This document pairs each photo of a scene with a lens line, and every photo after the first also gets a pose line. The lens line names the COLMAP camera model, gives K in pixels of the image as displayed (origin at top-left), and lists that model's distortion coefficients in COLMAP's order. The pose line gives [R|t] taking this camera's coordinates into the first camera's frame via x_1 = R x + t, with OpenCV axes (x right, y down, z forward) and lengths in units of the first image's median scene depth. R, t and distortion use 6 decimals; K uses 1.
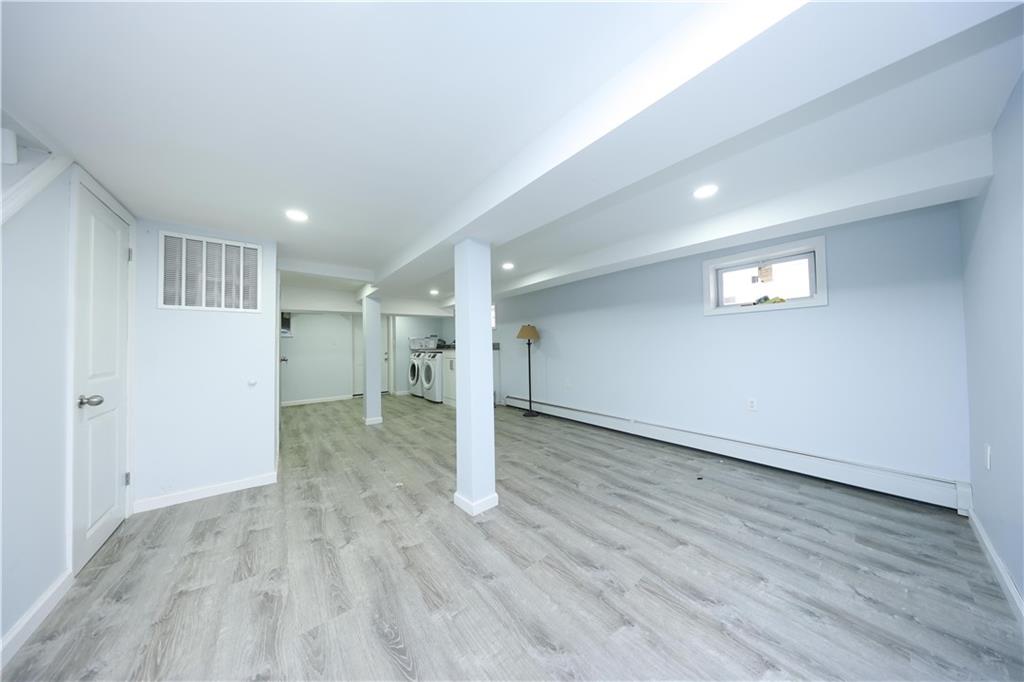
lens RADIAL K [[297.6, 0, 507.3], [0, 297.6, 340.2], [0, 0, 1]] dist [0.000278, 0.000033]
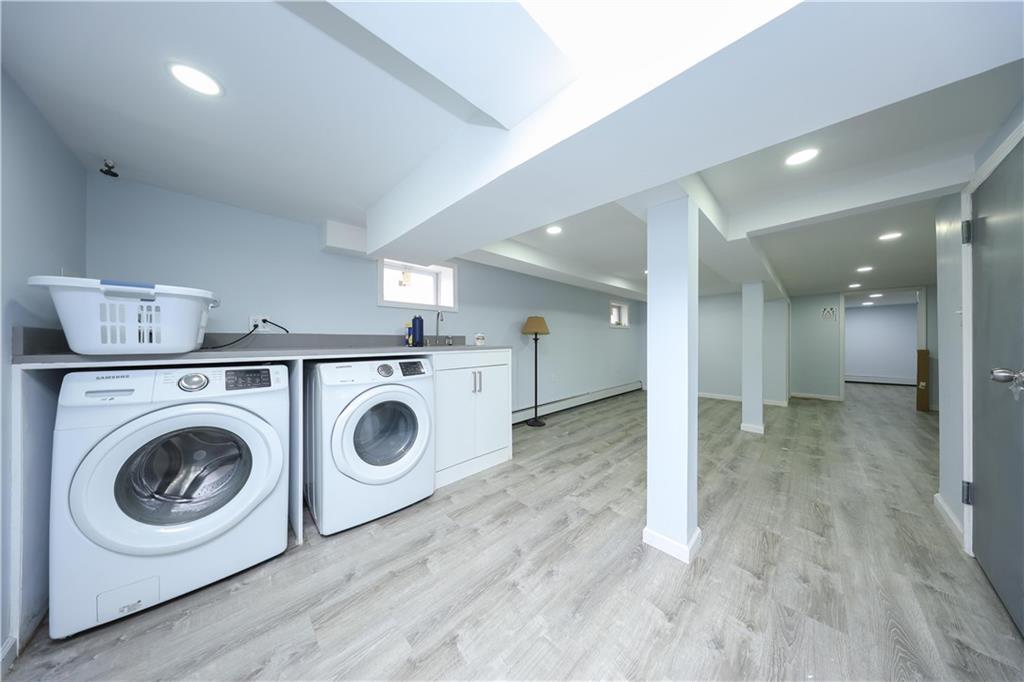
lens RADIAL K [[318.3, 0, 485.7], [0, 318.3, 341.7], [0, 0, 1]] dist [-0.000141, -0.000018]
pose [[-0.116912, 0.010340, 0.993088, -1.391873], [-0.018274, 0.999754, -0.012561, 0.057663], [-0.992974, -0.019617, -0.116695, 2.164148]]
